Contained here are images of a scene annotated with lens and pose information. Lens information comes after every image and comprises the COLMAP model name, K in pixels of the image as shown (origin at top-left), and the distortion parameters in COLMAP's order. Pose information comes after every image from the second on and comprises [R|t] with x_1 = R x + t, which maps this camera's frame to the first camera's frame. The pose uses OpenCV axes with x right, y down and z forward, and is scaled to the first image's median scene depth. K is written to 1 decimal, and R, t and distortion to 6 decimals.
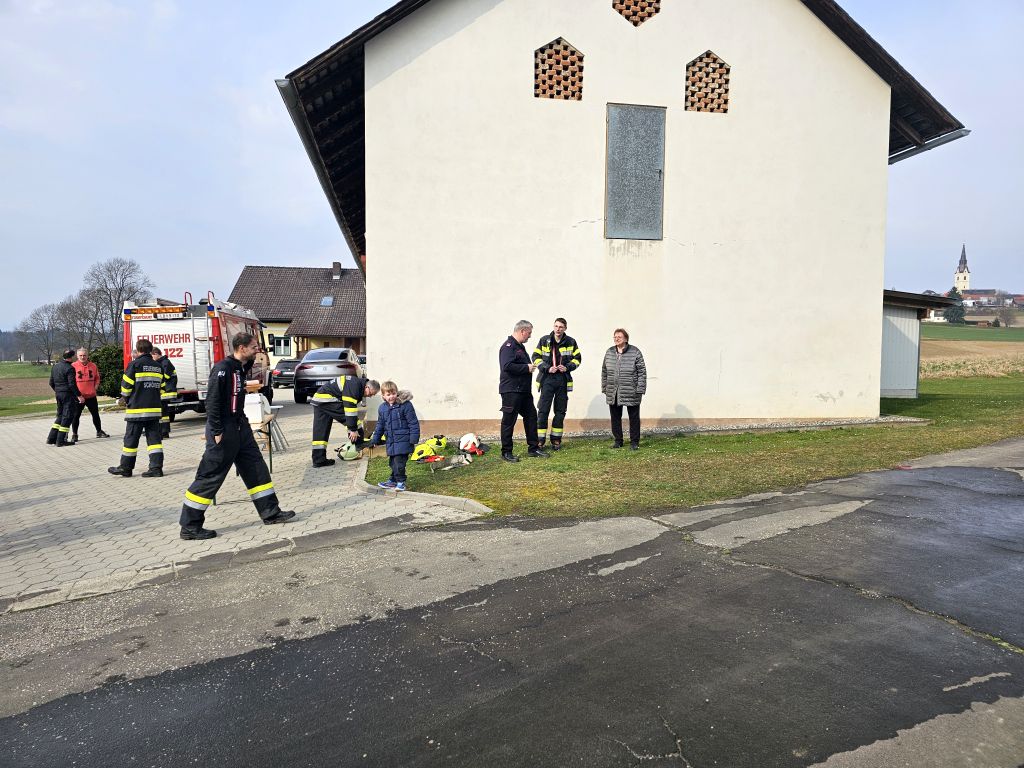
lens RADIAL K [[682.8, 0, 511.5], [0, 682.8, 378.9], [0, 0, 1]] dist [0.074216, -0.068117]
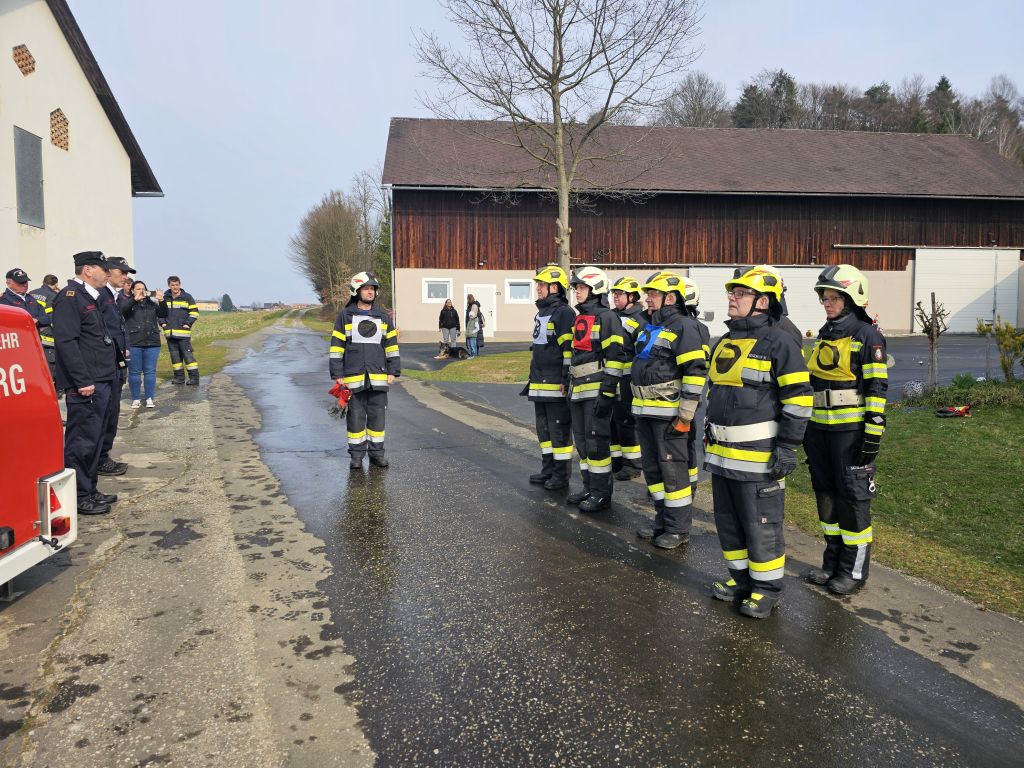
lens RADIAL K [[682.8, 0, 515.0], [0, 682.8, 381.6], [0, 0, 1]] dist [0.074216, -0.068117]
pose [[0.139690, -0.063901, 0.988131, -1.246580], [0.050330, 0.997084, 0.057365, 0.092017], [-0.988915, 0.041719, 0.142499, -0.186855]]
